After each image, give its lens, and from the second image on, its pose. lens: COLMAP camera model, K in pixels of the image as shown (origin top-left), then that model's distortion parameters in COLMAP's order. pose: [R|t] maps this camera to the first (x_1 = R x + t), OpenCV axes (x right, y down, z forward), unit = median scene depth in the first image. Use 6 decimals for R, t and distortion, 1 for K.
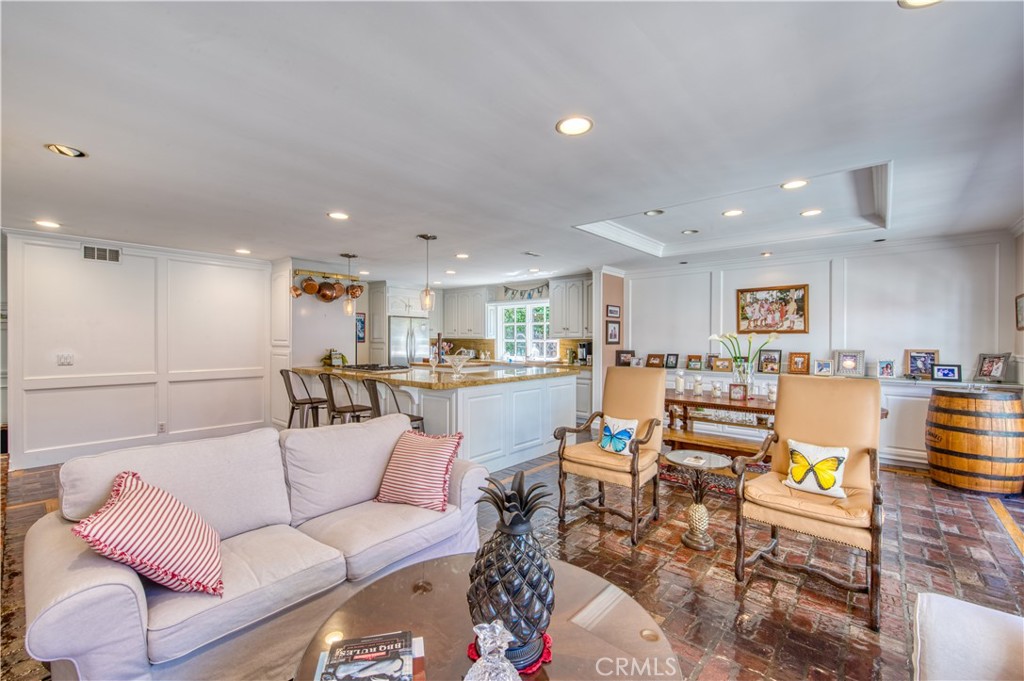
lens RADIAL K [[436.9, 0, 511.0], [0, 436.9, 339.4], [0, 0, 1]] dist [-0.004876, -0.001785]
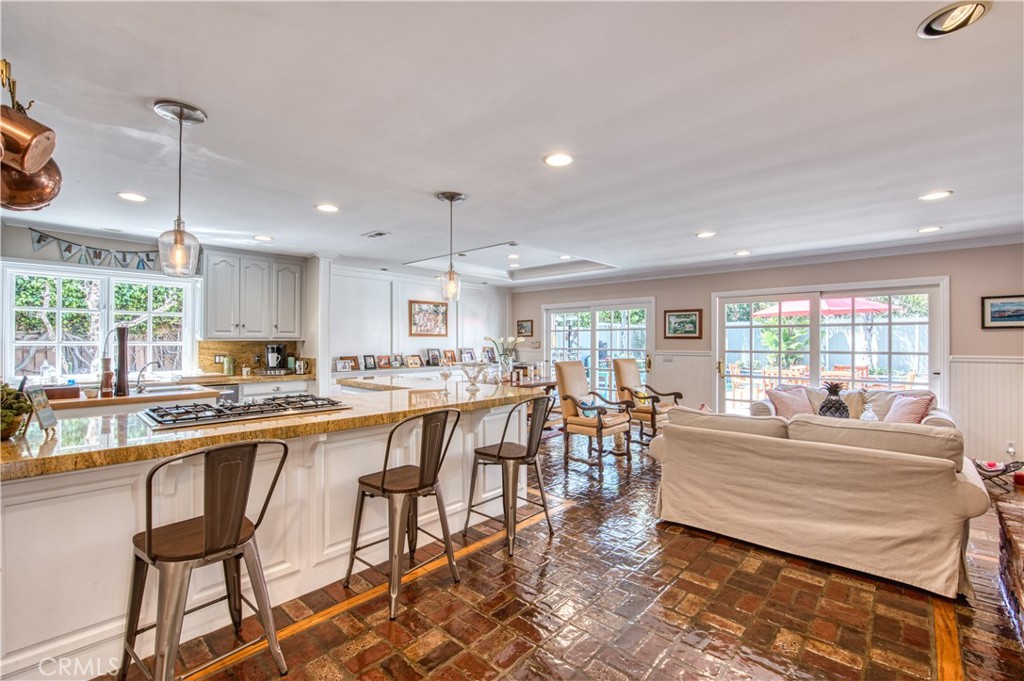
lens RADIAL K [[436.9, 0, 511.9], [0, 436.9, 341.0], [0, 0, 1]] dist [-0.004876, -0.001785]
pose [[0.030201, 0.003940, 0.999536, -0.708941], [0.002768, 0.999988, -0.004025, 0.005819], [-0.999540, 0.002889, 0.030189, 0.696183]]
